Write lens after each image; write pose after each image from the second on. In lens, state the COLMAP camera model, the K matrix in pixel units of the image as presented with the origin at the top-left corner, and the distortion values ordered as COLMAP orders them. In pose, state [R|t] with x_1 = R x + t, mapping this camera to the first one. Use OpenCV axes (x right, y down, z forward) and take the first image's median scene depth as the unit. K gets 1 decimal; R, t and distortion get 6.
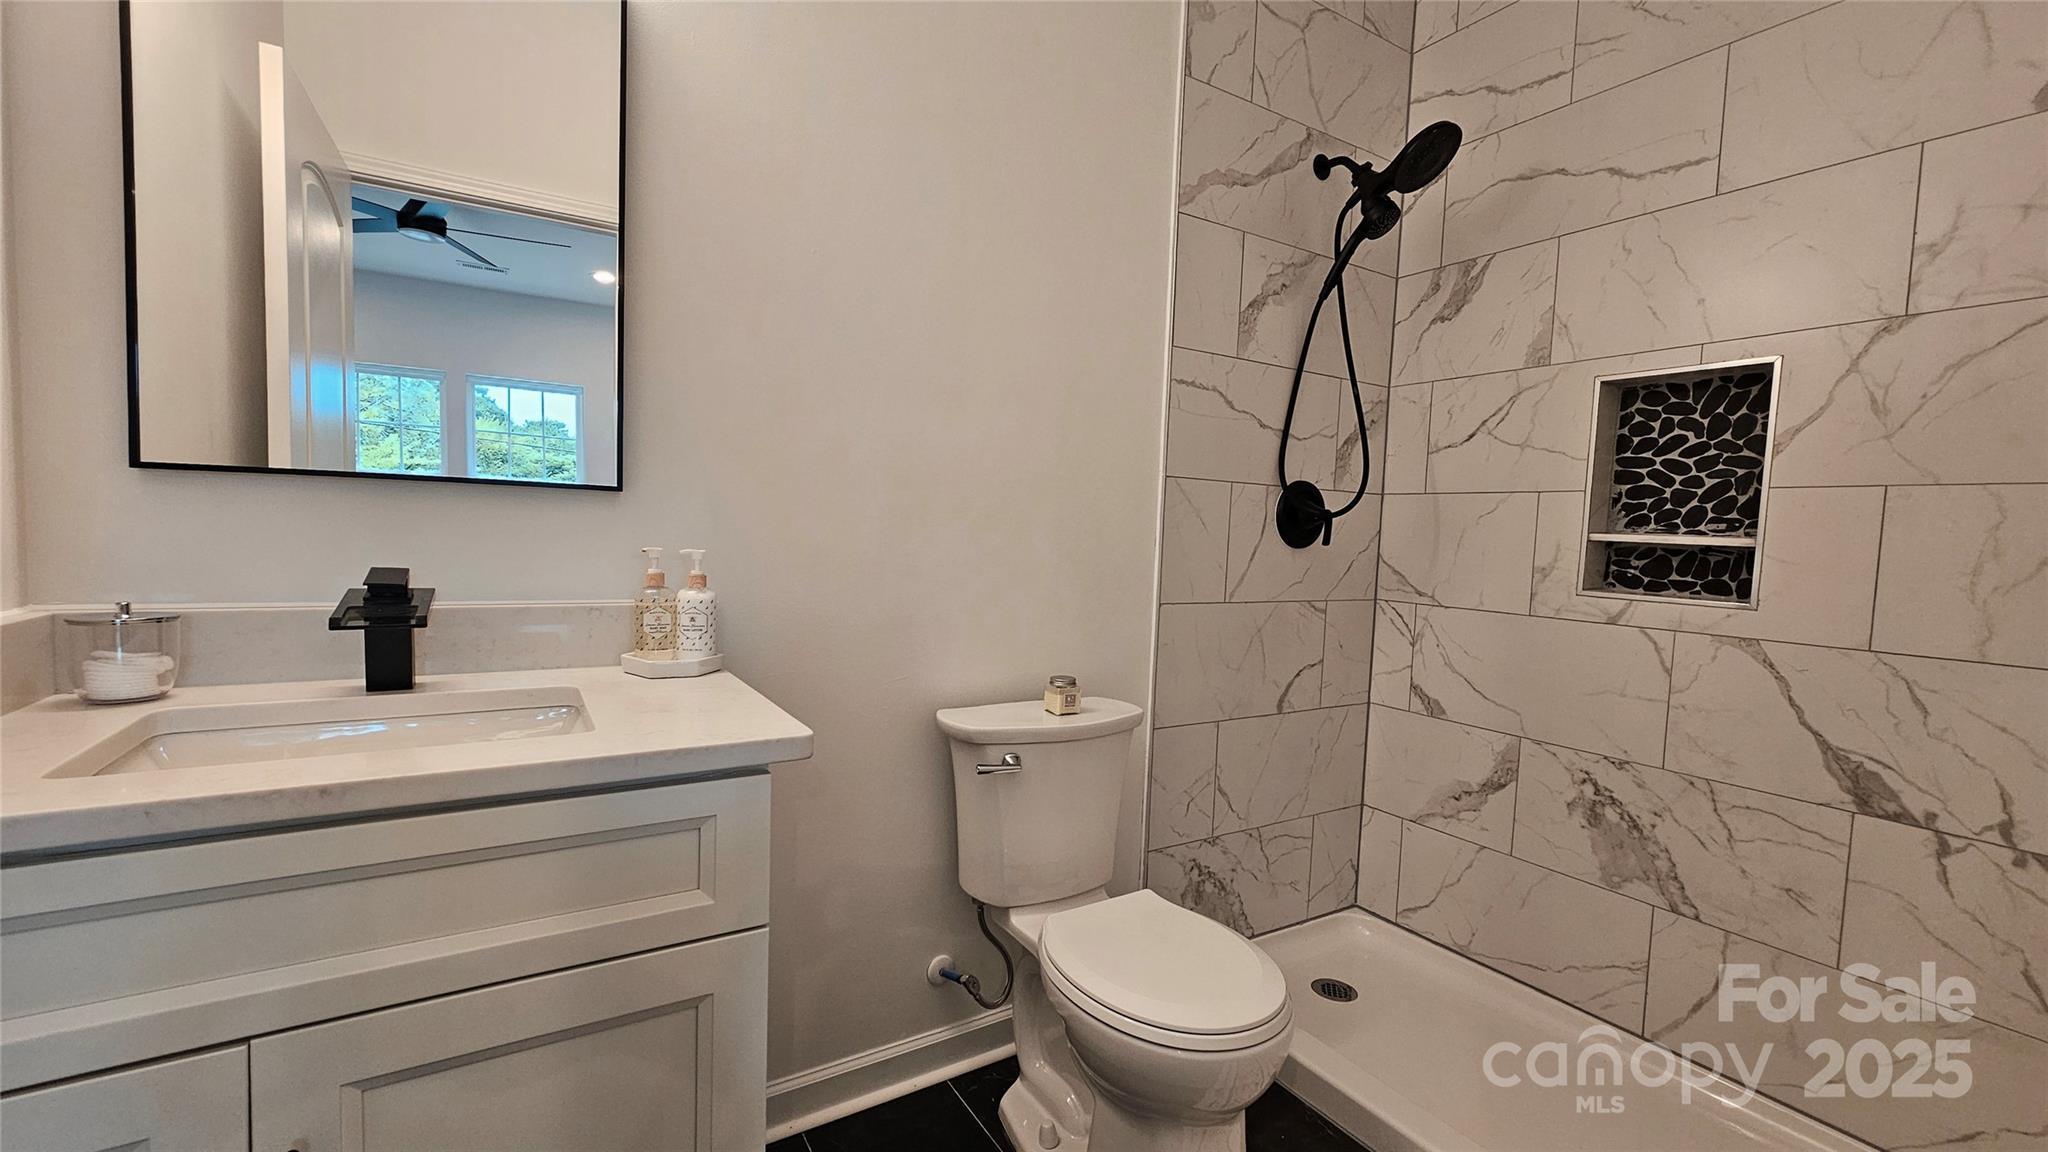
lens RADIAL K [[829.4, 0, 1024.0], [0, 829.4, 576.0], [0, 0, 1]] dist [0.000811, -0.002154]
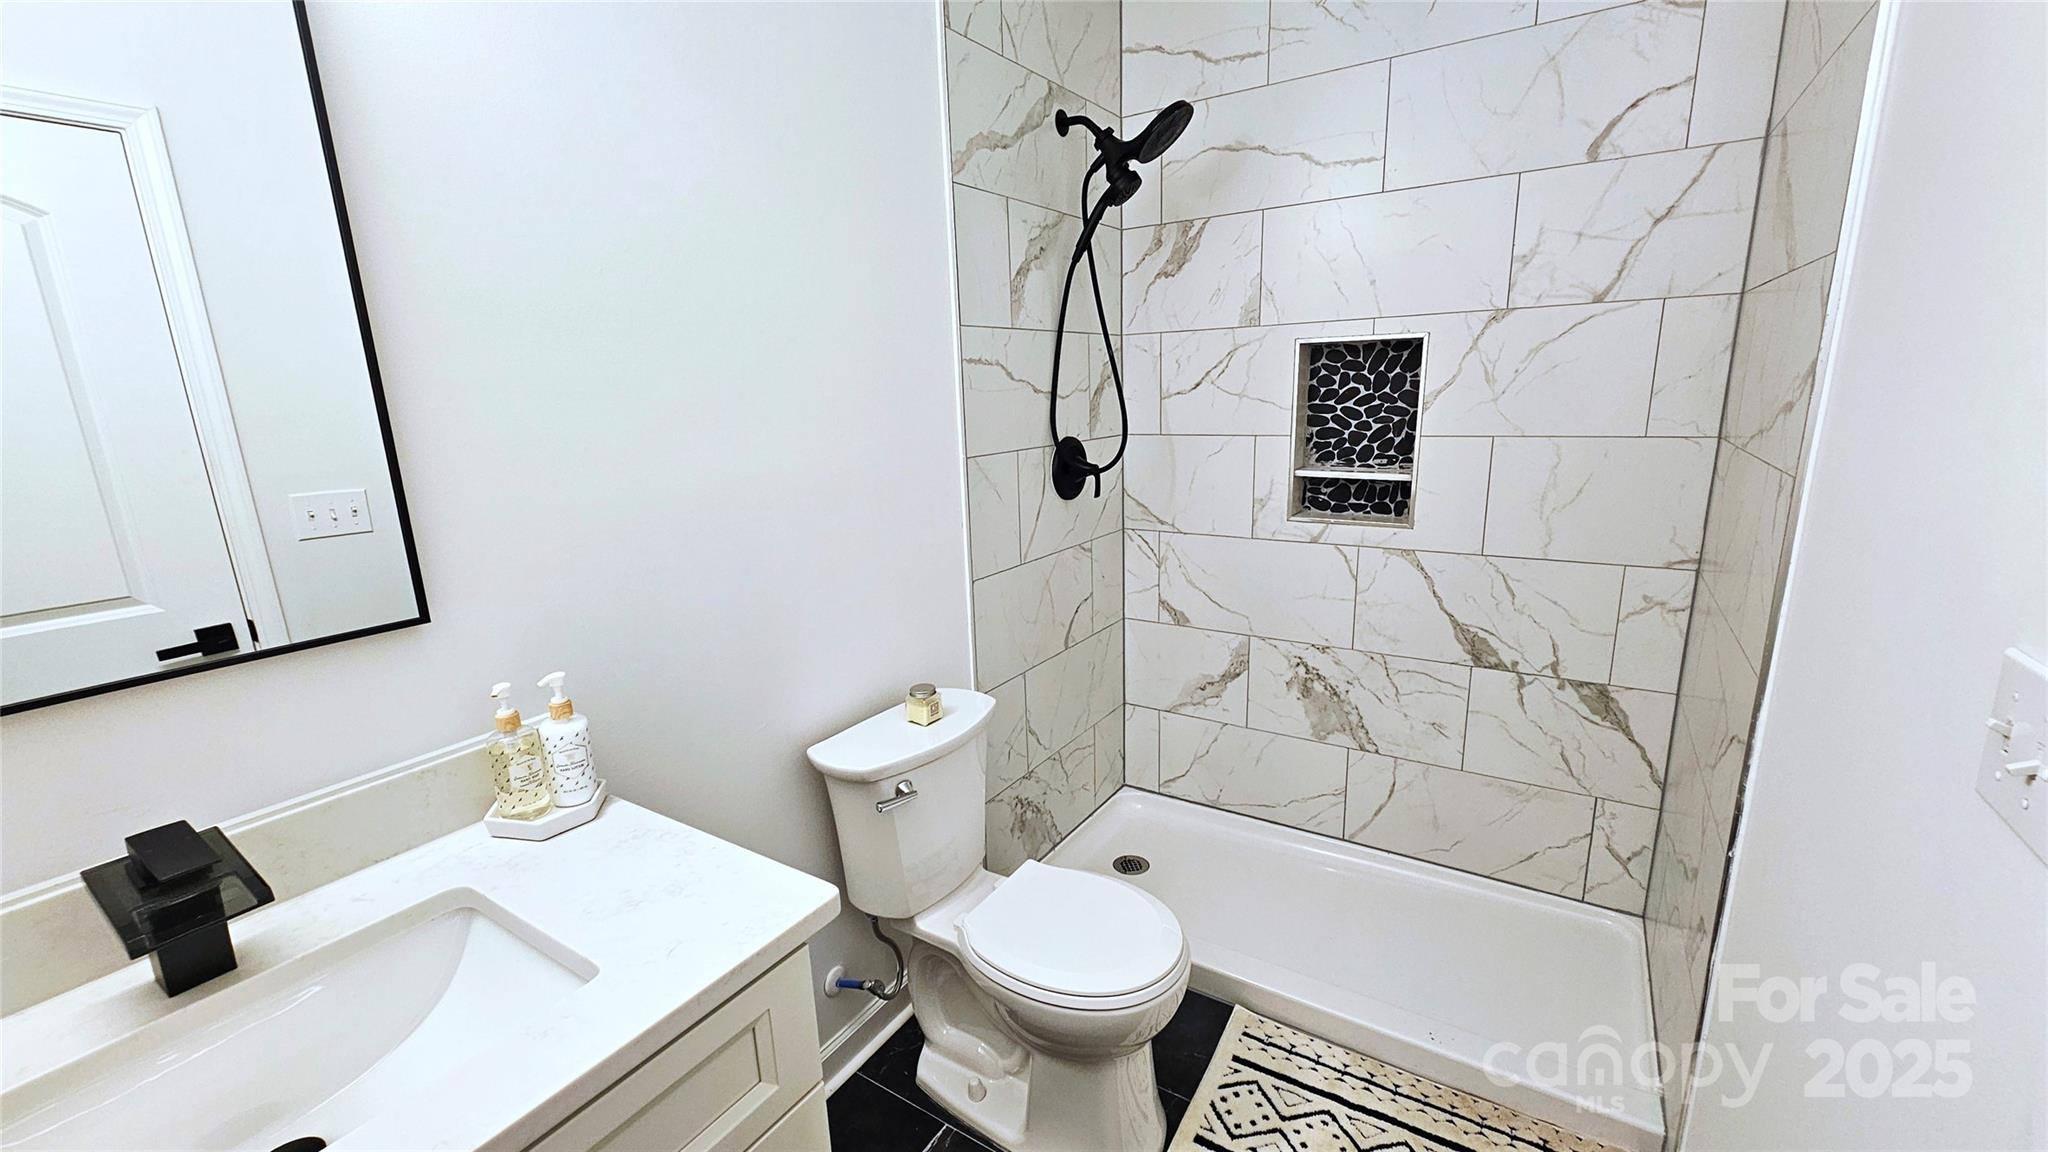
lens RADIAL K [[829.4, 0, 1024.0], [0, 829.4, 576.0], [0, 0, 1]] dist [0.000811, -0.002154]
pose [[0.904332, -0.161077, 0.395270, -0.191165], [0.091922, 0.977826, 0.188168, -0.165855], [-0.416815, -0.133832, 0.899085, 0.042588]]
